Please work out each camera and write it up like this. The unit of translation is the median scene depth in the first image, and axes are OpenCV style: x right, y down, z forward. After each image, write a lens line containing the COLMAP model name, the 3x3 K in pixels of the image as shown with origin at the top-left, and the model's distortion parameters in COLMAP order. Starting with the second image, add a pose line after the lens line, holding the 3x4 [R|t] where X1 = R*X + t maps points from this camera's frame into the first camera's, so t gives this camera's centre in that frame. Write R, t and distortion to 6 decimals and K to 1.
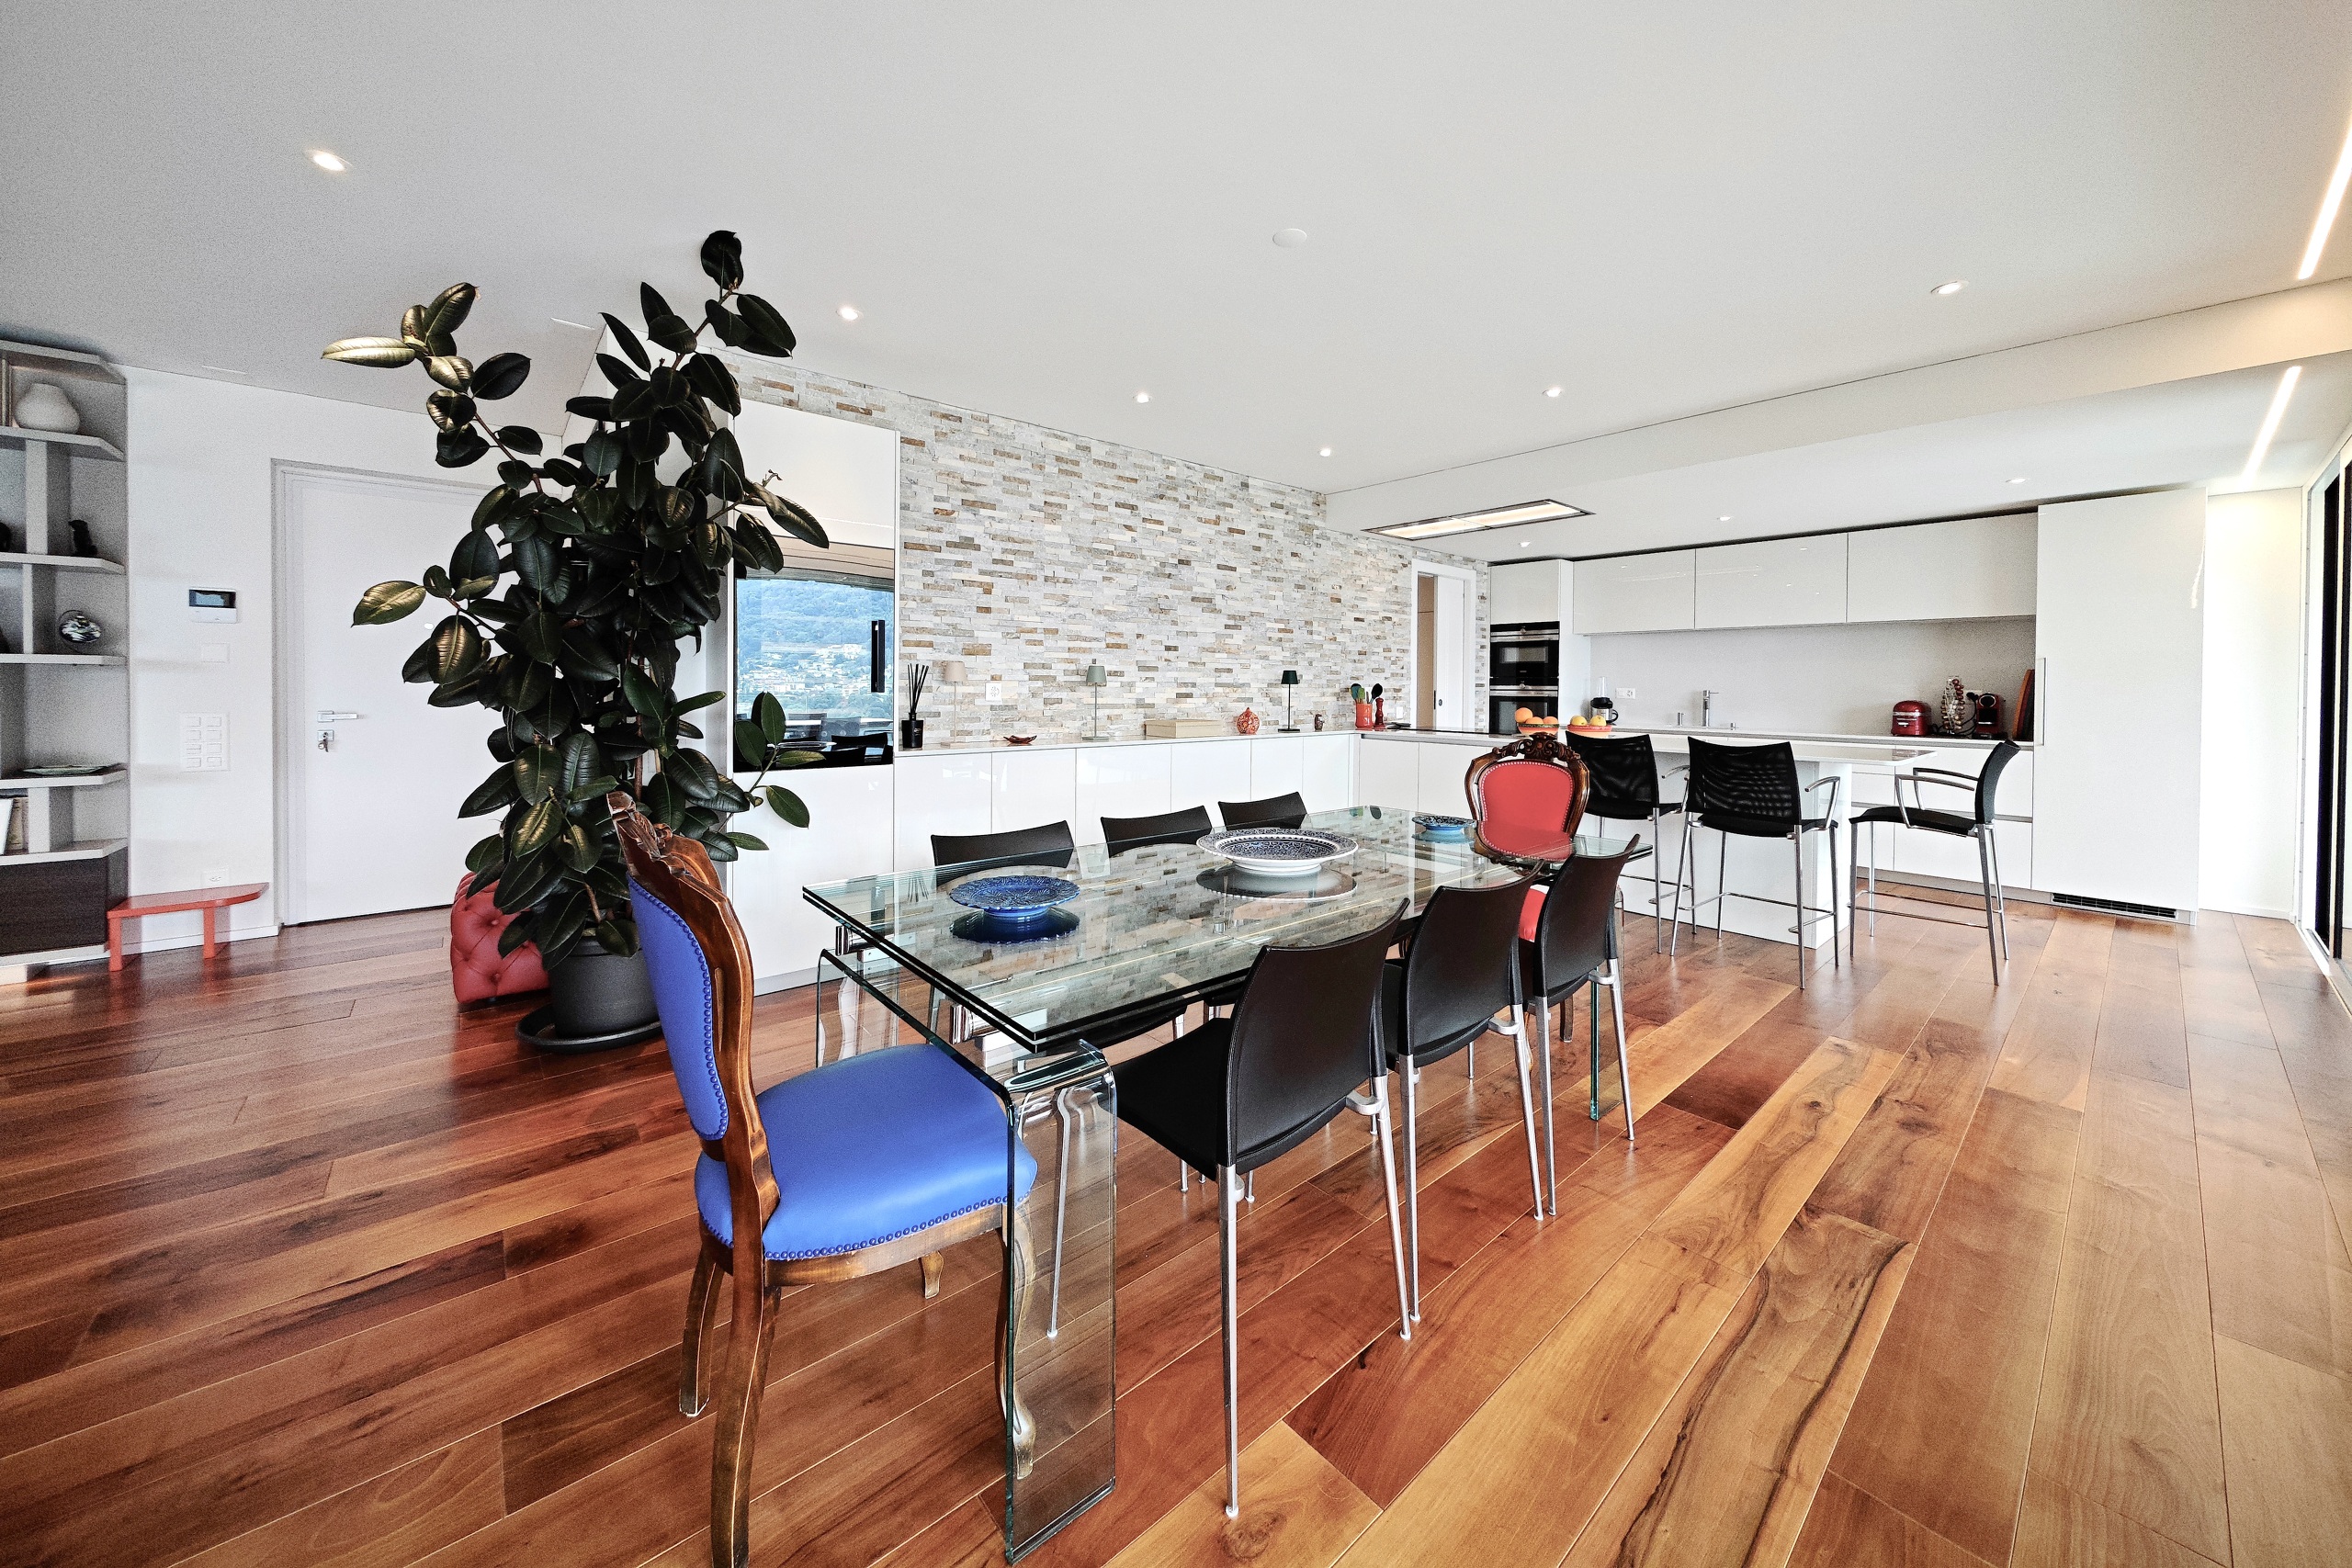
lens RADIAL K [[834.3, 0, 1197.4], [0, 834.3, 692.1], [0, 0, 1]] dist [0.005302, -0.001906]
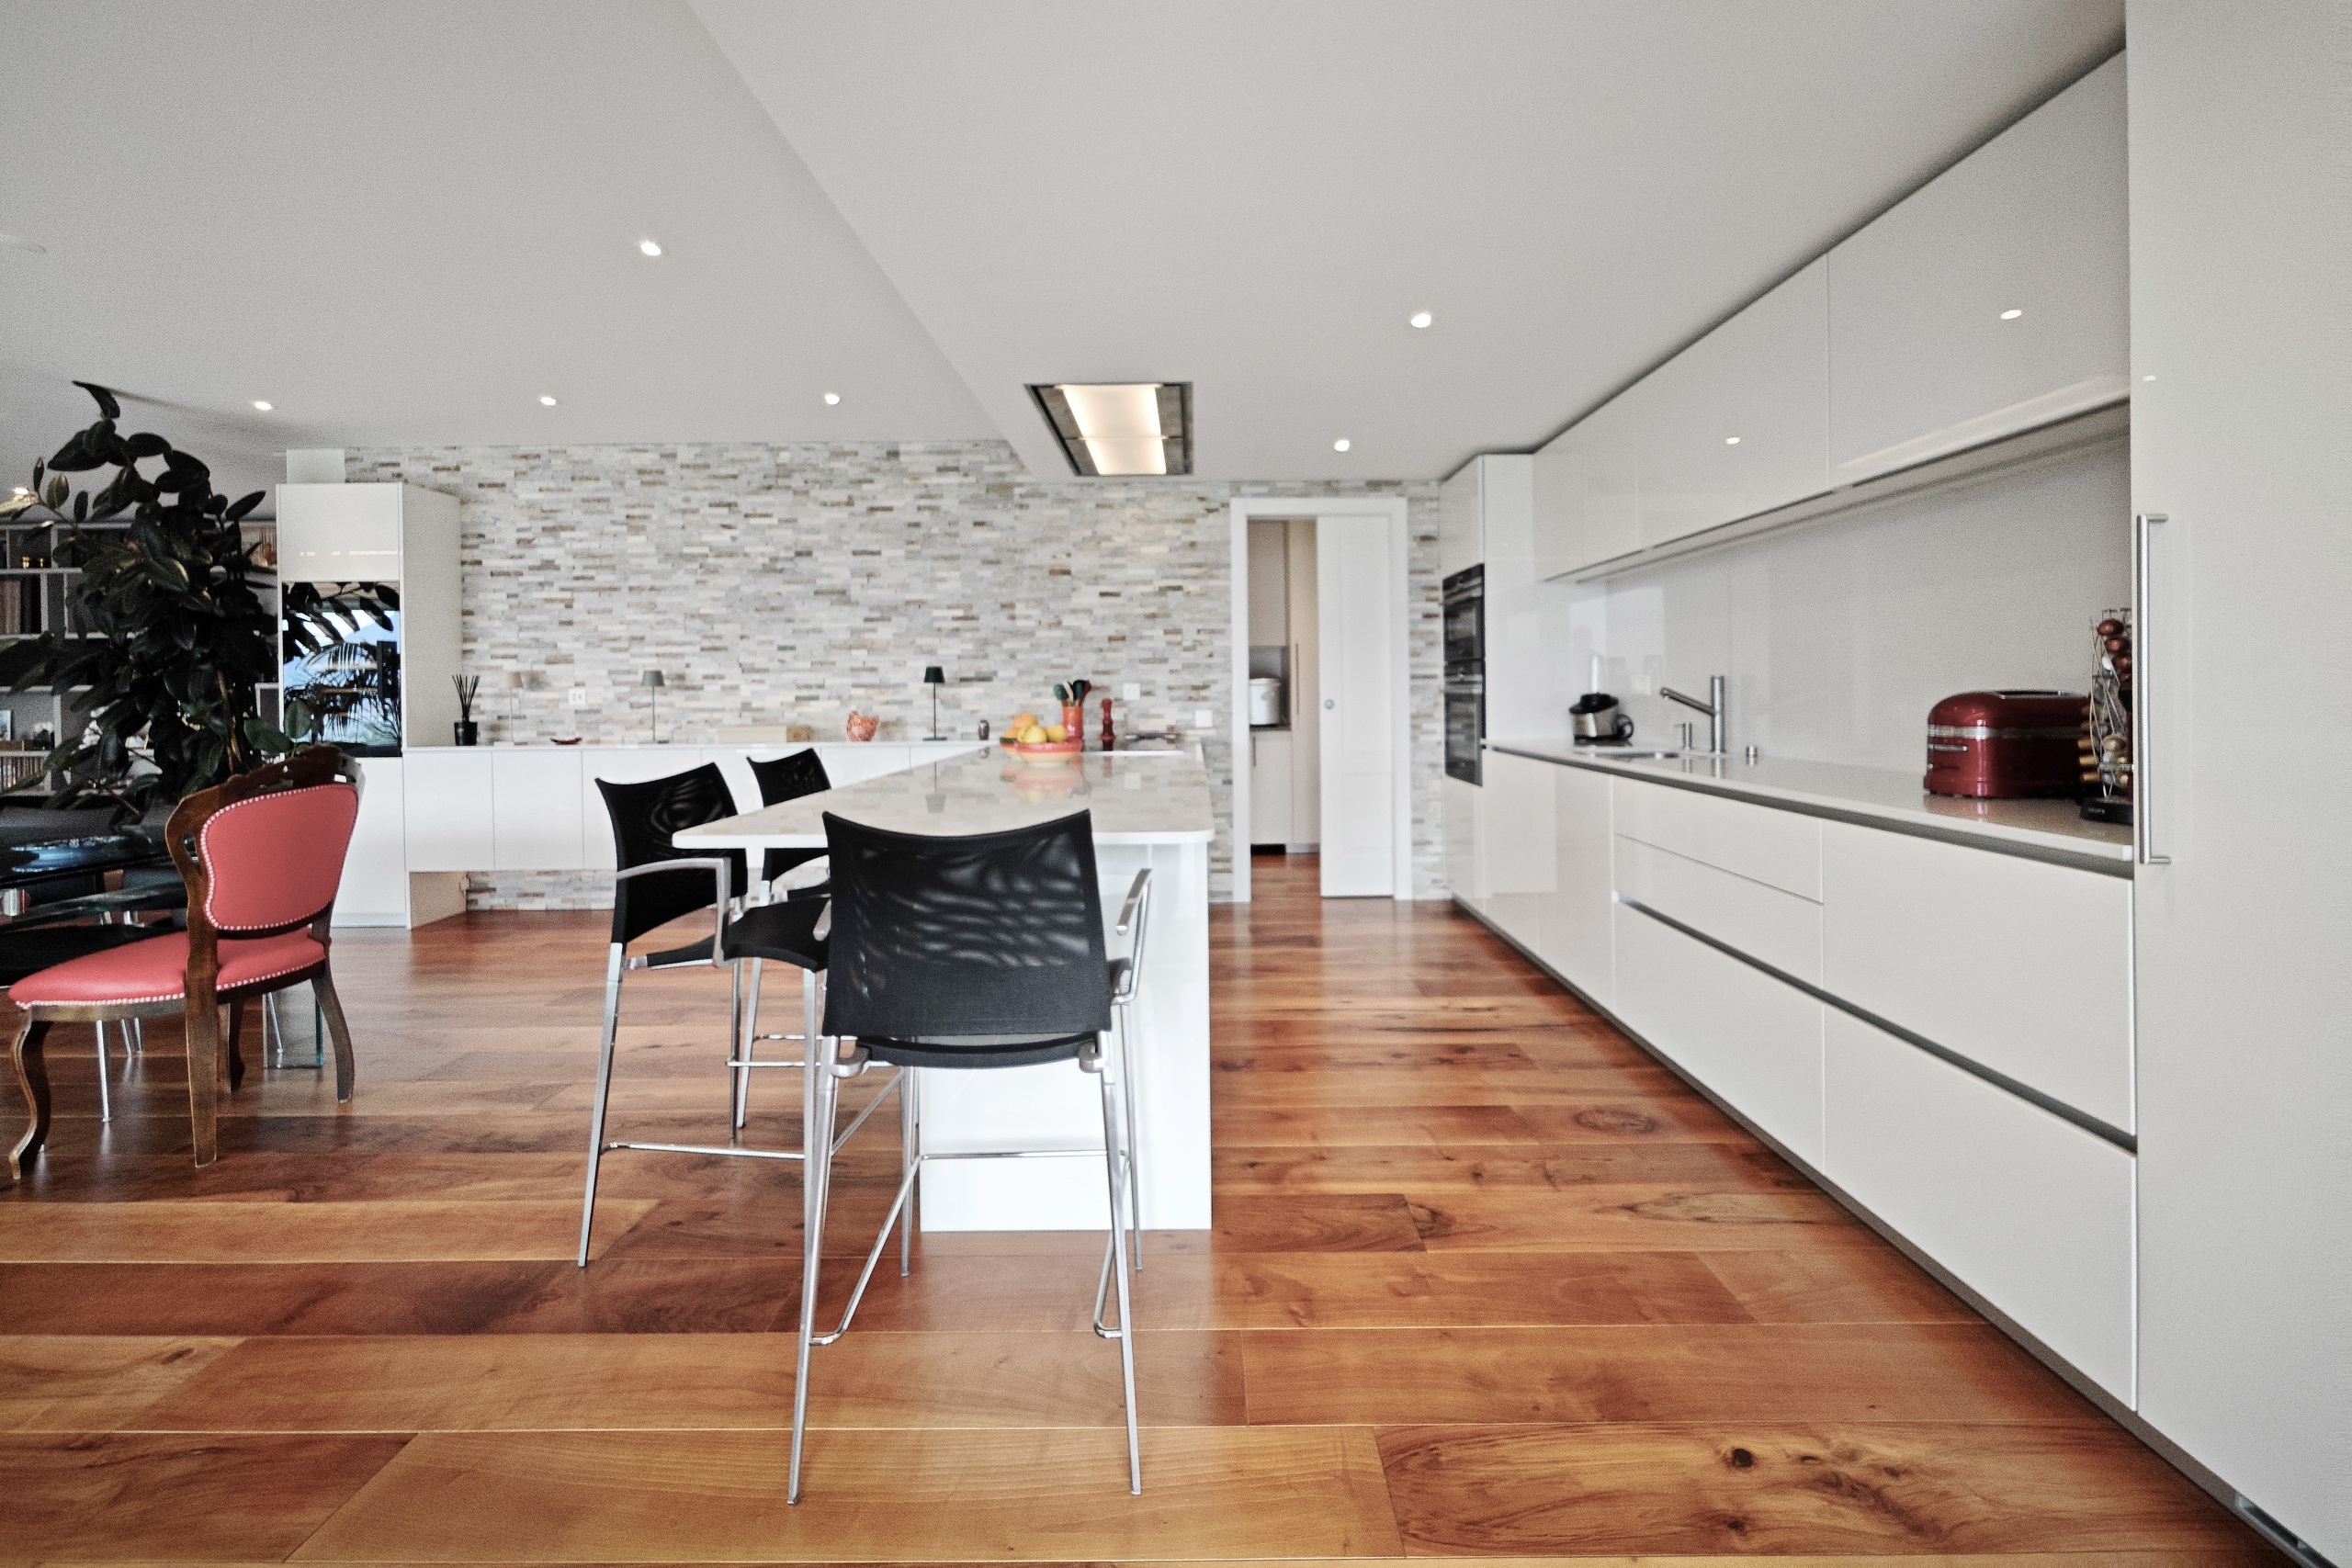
lens RADIAL K [[834.3, 0, 1183.2], [0, 834.3, 693.3], [0, 0, 1]] dist [0.005302, -0.001906]
pose [[0.749272, -0.013741, -0.662120, 0.922928], [0.011638, 0.999904, -0.007581, 0.010172], [0.662160, -0.002026, 0.749360, 0.601099]]
